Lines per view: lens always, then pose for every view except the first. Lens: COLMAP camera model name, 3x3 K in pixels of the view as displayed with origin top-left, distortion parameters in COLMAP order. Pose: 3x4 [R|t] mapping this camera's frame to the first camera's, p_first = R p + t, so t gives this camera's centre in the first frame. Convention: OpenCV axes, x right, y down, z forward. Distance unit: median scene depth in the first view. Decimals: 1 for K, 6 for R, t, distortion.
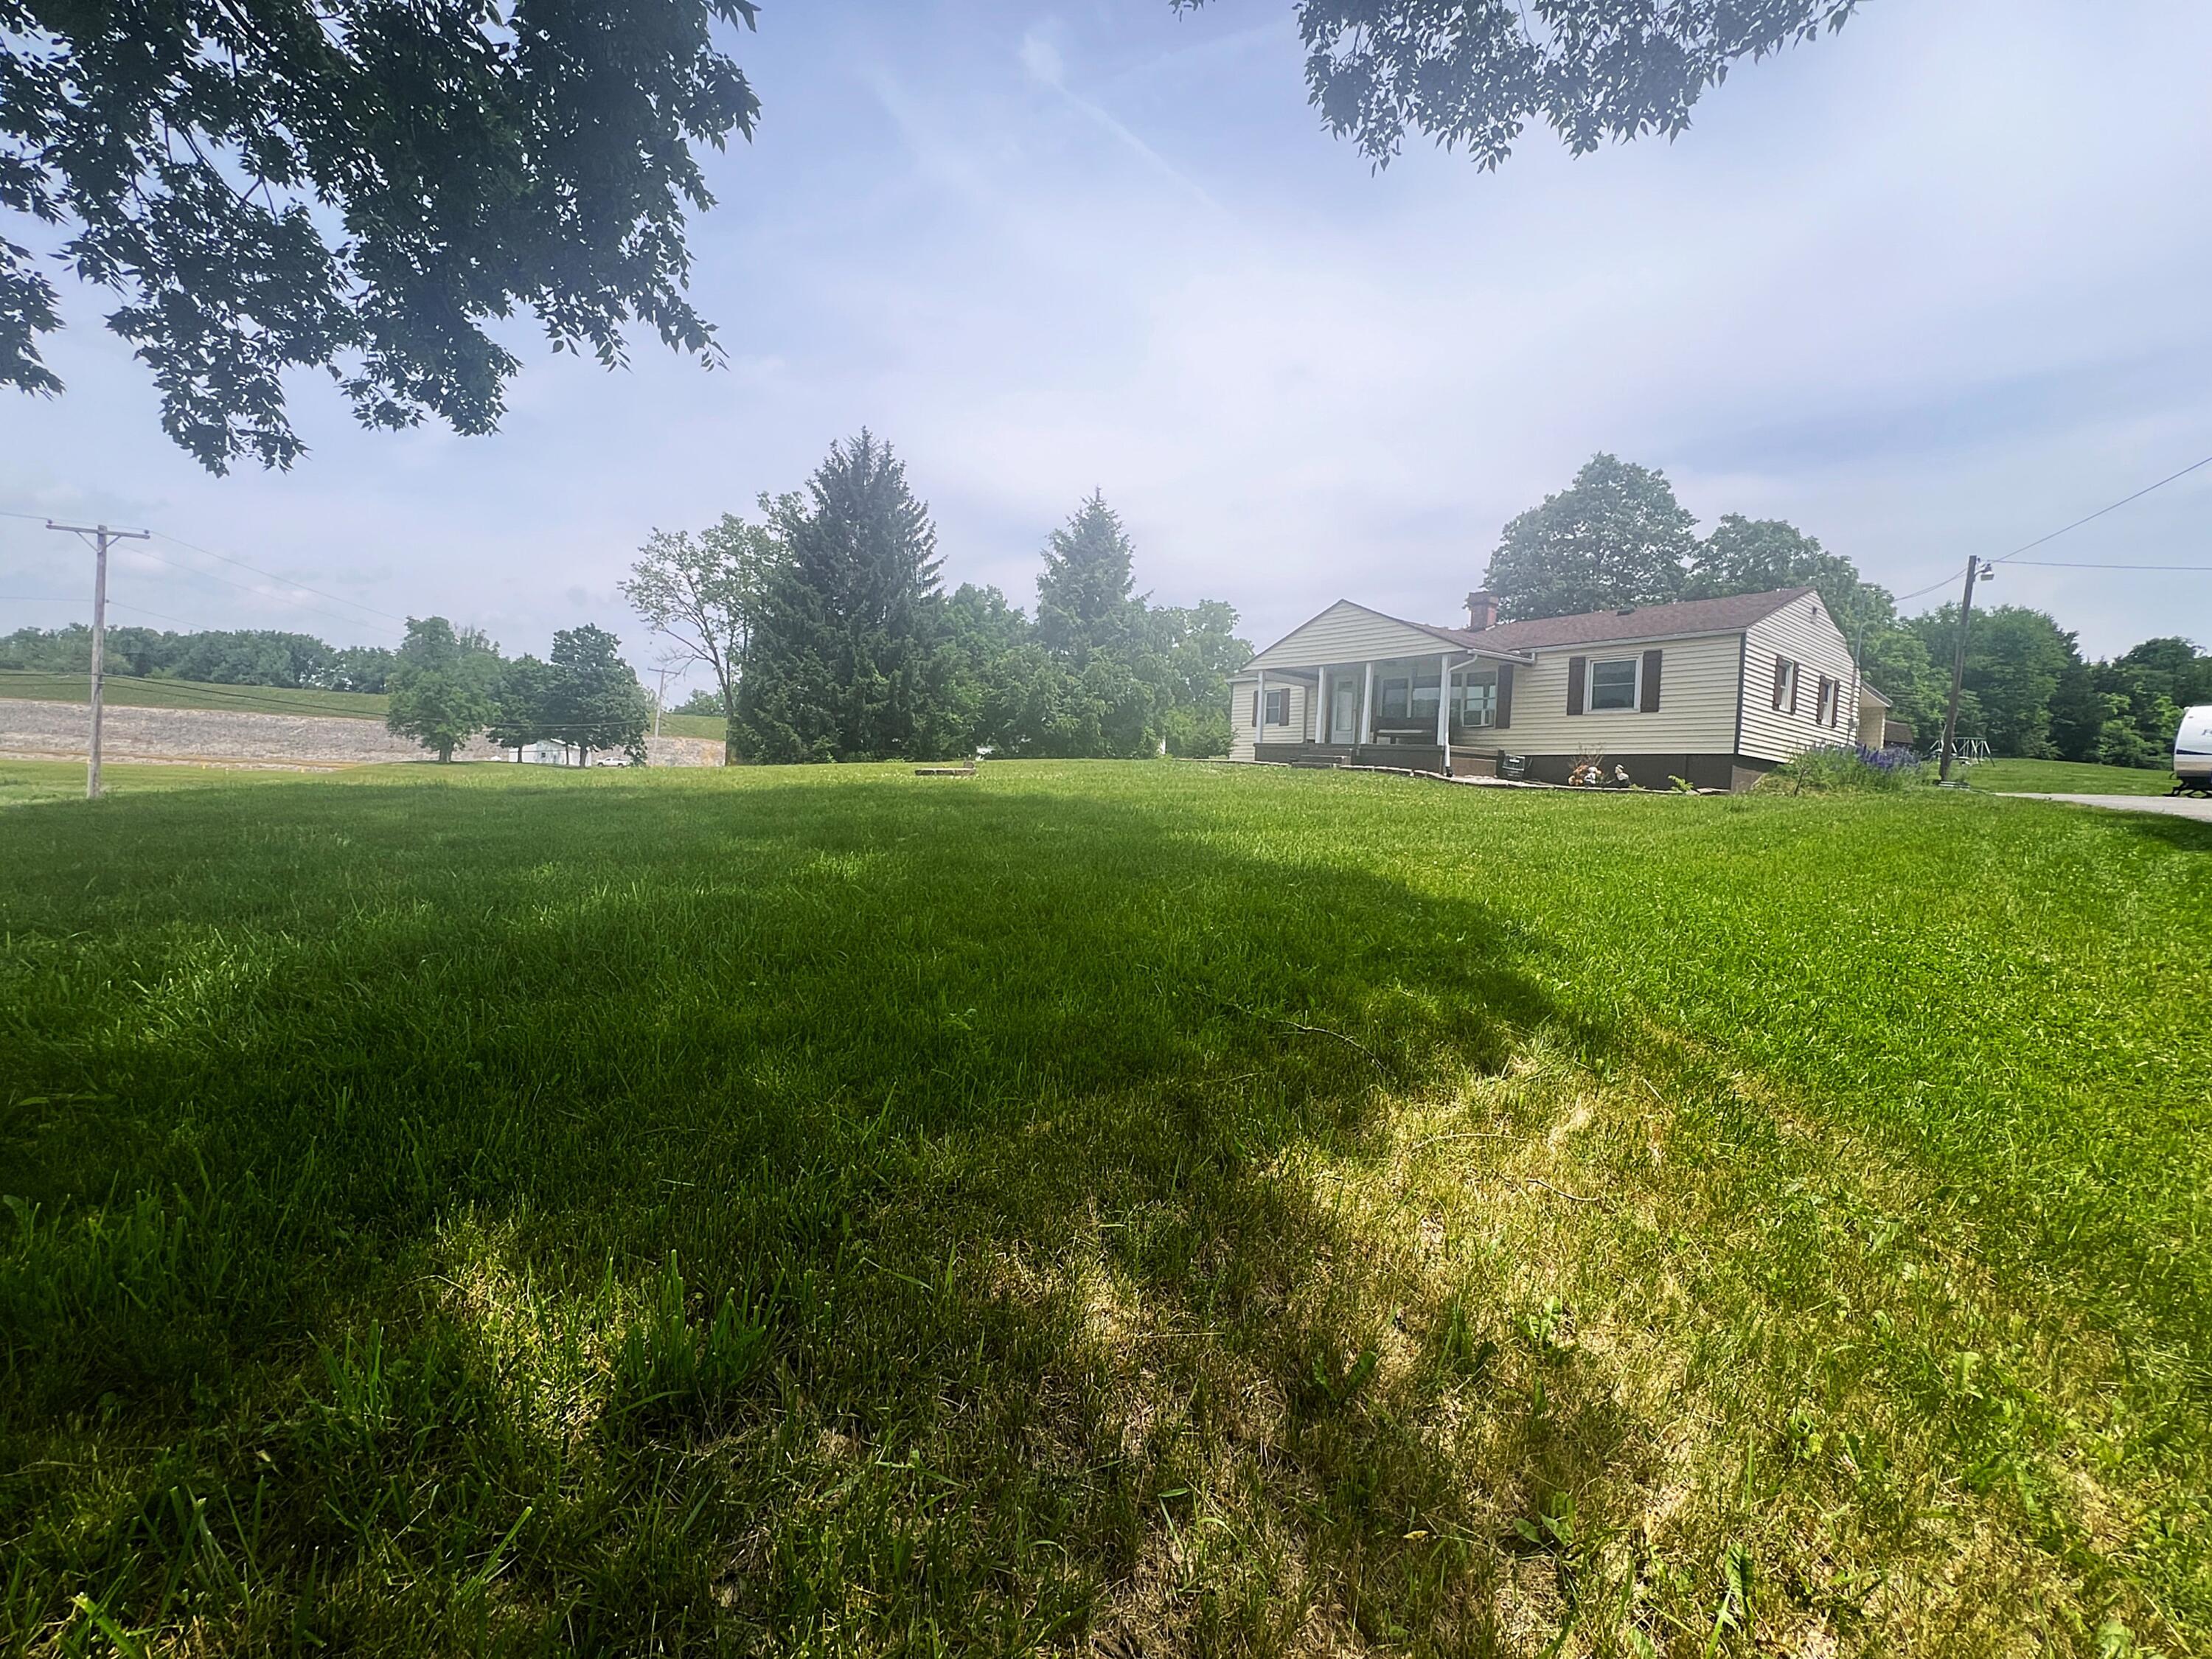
lens RADIAL K [[895.9, 0, 1106.0], [0, 895.9, 829.5], [0, 0, 1]] dist [-0.002830, -0.000115]
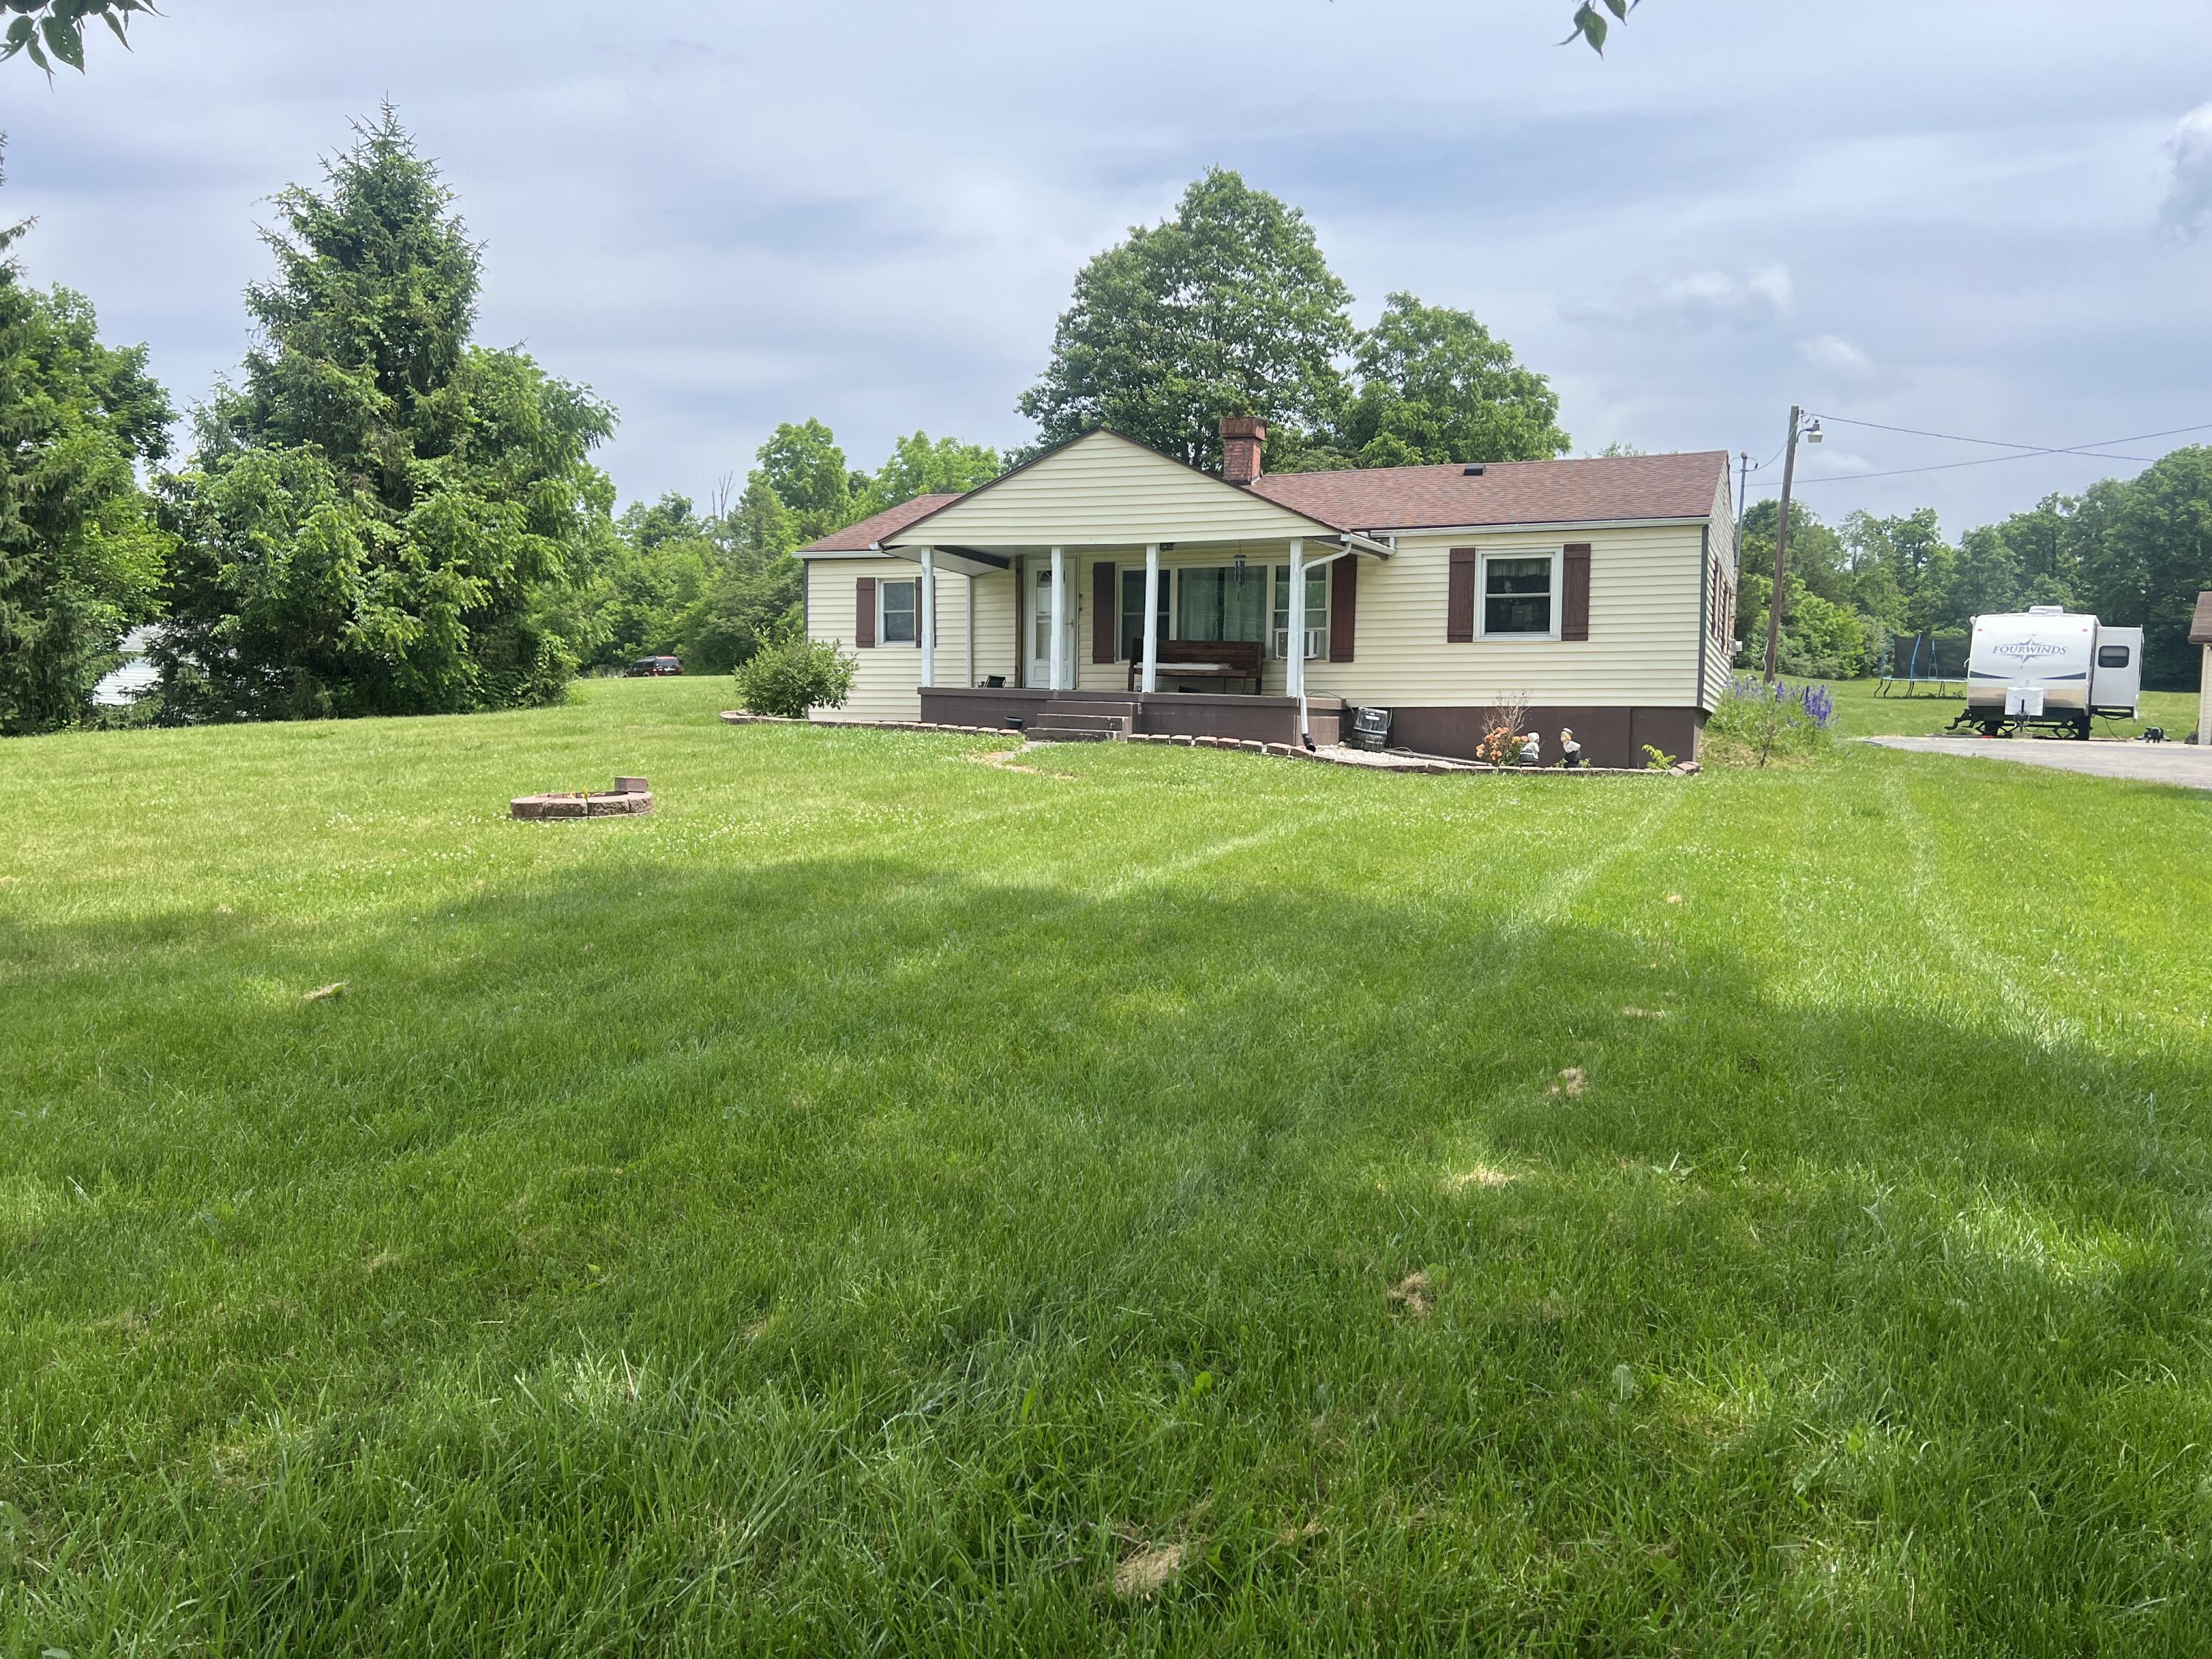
lens RADIAL K [[1677.4, 0, 1106.0], [0, 1677.4, 829.5], [0, 0, 1]] dist [0.031034, -0.008411]
pose [[0.867291, -0.055806, 0.494664, -0.155554], [0.043025, 0.998381, 0.037198, -0.030857], [-0.495939, -0.010979, 0.868288, 0.068086]]
